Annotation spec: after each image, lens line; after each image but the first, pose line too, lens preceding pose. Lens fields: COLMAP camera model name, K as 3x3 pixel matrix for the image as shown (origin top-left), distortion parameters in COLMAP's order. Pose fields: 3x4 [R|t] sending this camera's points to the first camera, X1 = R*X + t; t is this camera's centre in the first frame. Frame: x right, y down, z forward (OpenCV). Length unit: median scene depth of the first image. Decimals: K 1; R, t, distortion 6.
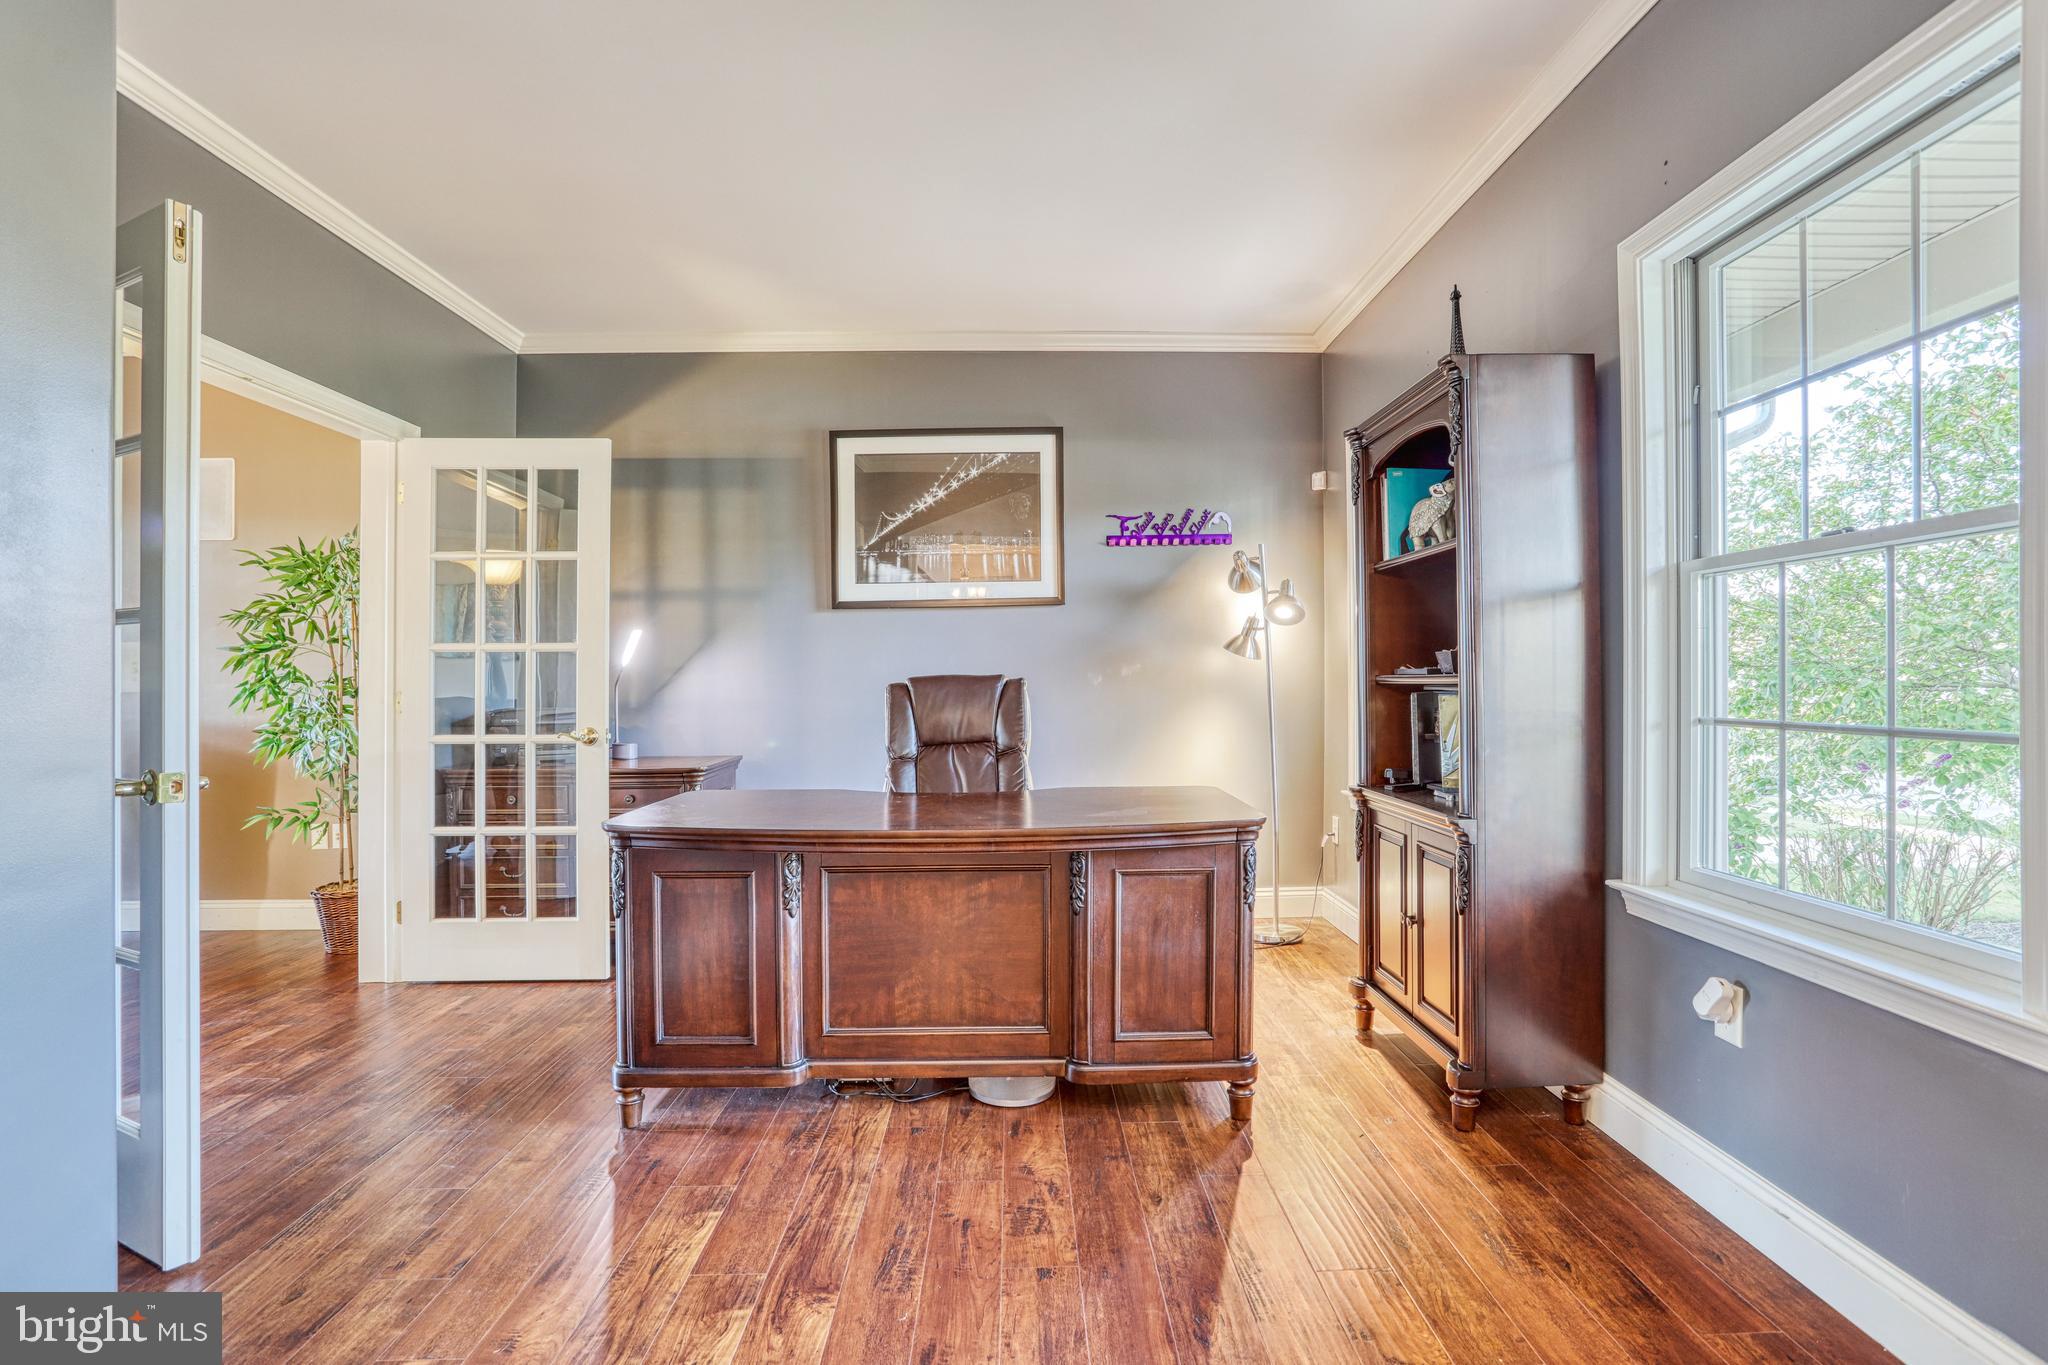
lens RADIAL K [[1001.1, 0, 1024.0], [0, 1001.1, 682.5], [0, 0, 1]] dist [-0.073064, 0.044461]
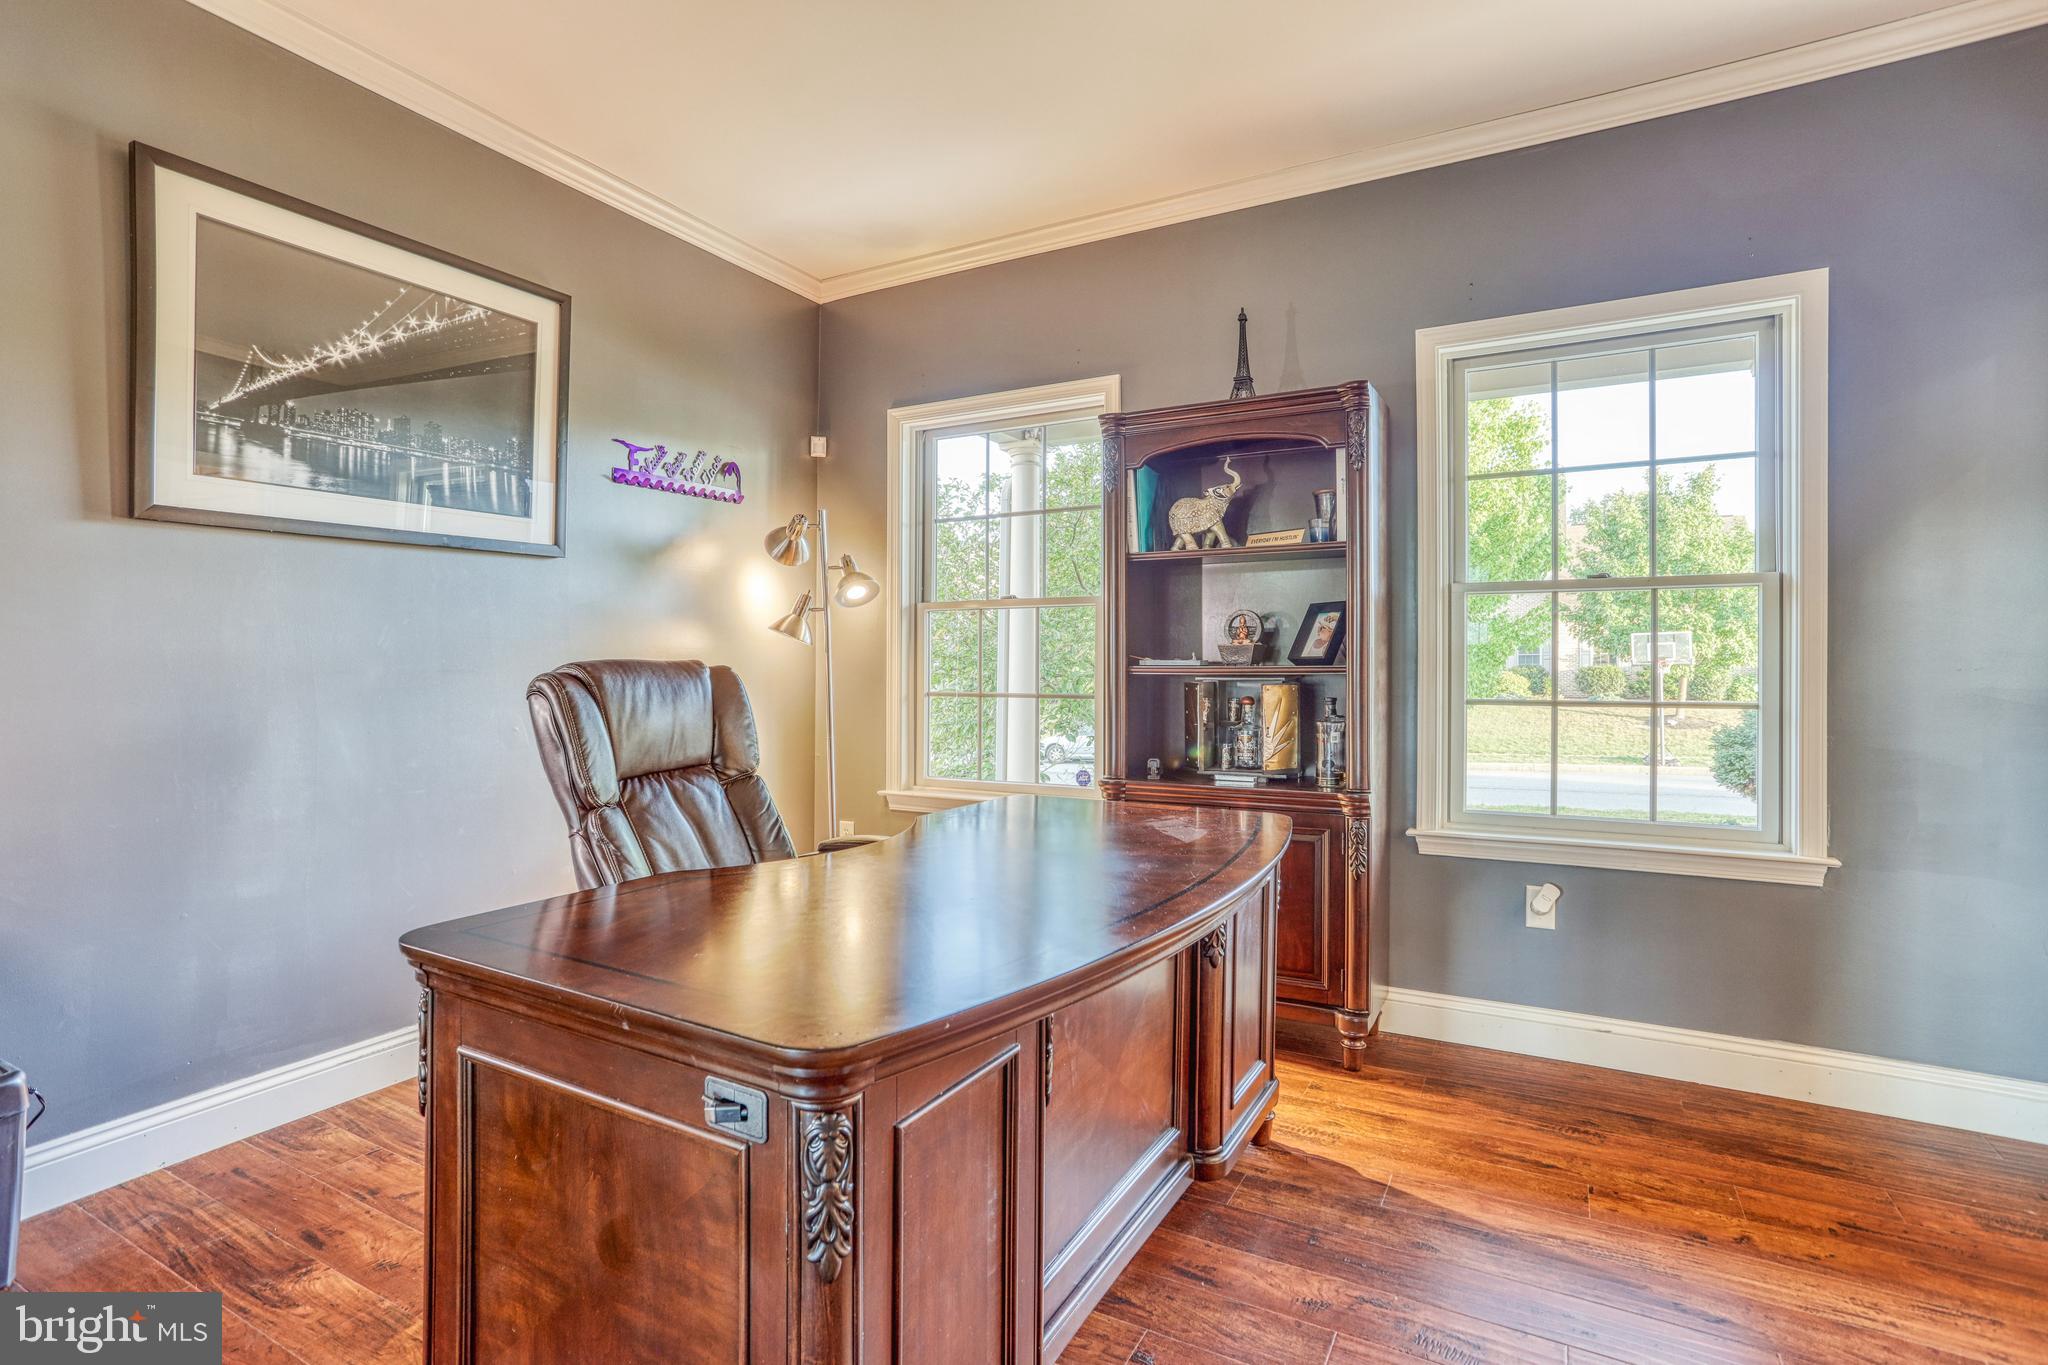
lens RADIAL K [[975.4, 0, 1024.0], [0, 975.4, 682.5], [0, 0, 1]] dist [-0.049883, 0.017639]
pose [[0.513181, -0.005323, 0.858264, -0.364653], [-0.003582, 0.999959, 0.008344, 0.000726], [-0.858273, -0.007356, 0.513141, 0.395209]]
